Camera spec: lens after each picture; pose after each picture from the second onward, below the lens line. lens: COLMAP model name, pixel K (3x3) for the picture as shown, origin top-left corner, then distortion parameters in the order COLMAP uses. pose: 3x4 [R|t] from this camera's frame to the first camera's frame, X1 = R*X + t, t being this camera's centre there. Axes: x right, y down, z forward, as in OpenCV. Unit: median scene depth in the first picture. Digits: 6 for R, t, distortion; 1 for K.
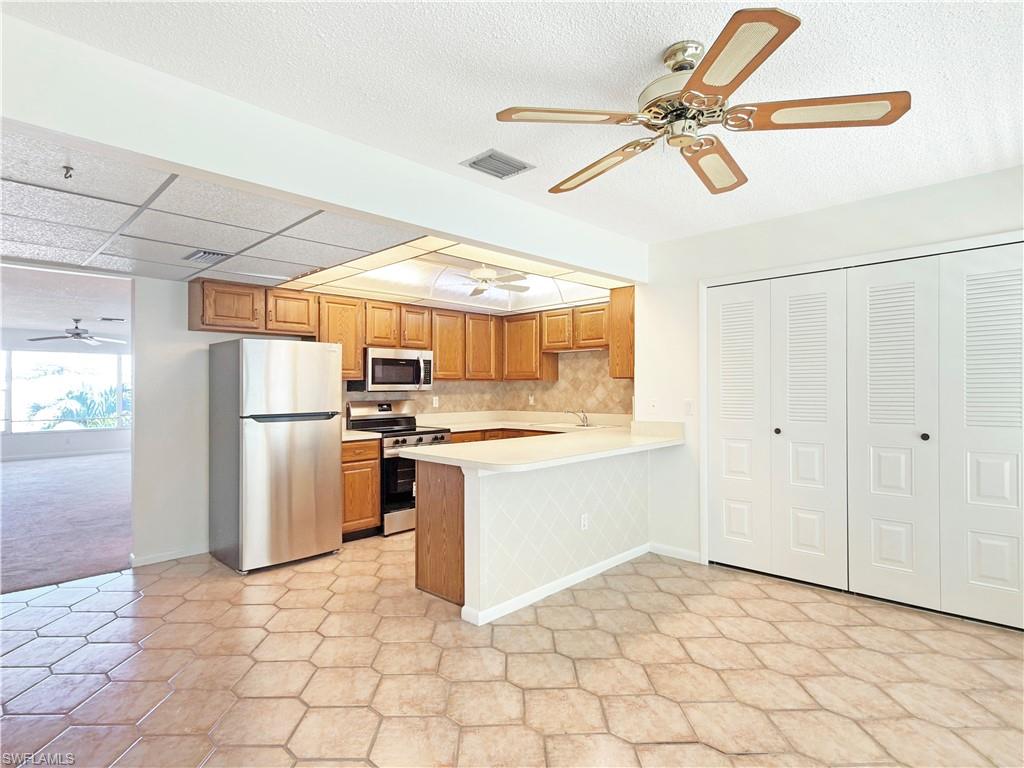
lens RADIAL K [[553.8, 0, 514.4], [0, 553.8, 386.8], [0, 0, 1]] dist [-0.003267, -0.000379]
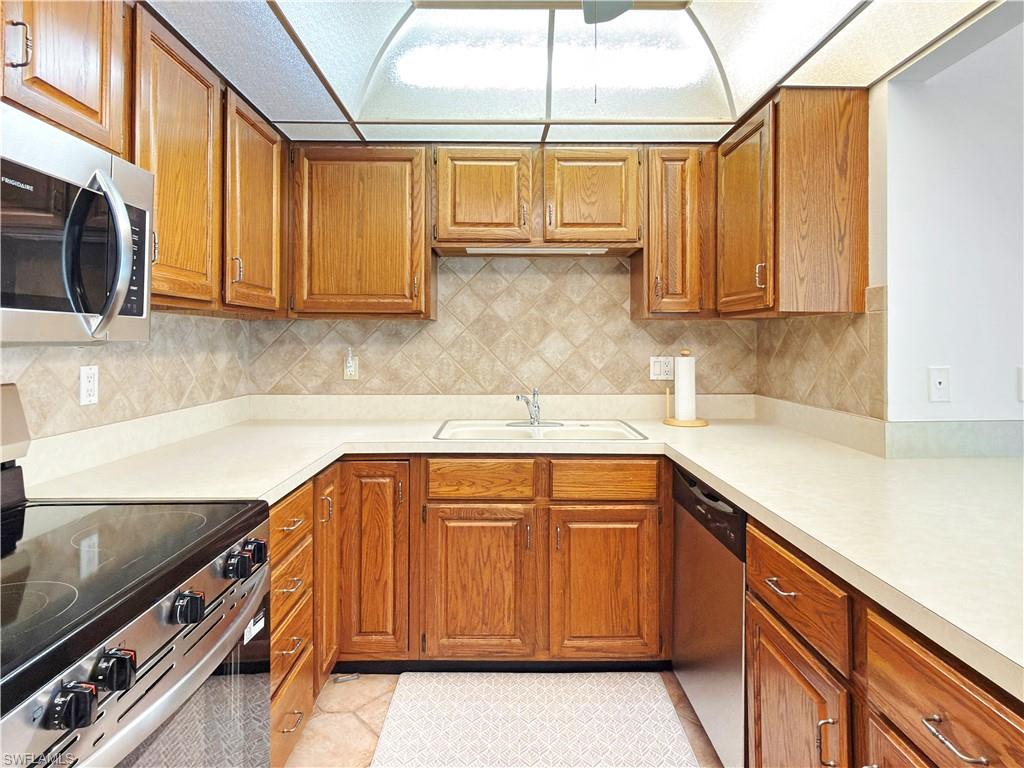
lens RADIAL K [[553.8, 0, 500.9], [0, 553.8, 339.6], [0, 0, 1]] dist [-0.003267, -0.000379]
pose [[0.709456, 0.008581, 0.704697, -0.190463], [-0.008498, 0.999957, -0.003620, 0.004499], [-0.704698, -0.003420, 0.709499, 0.673352]]
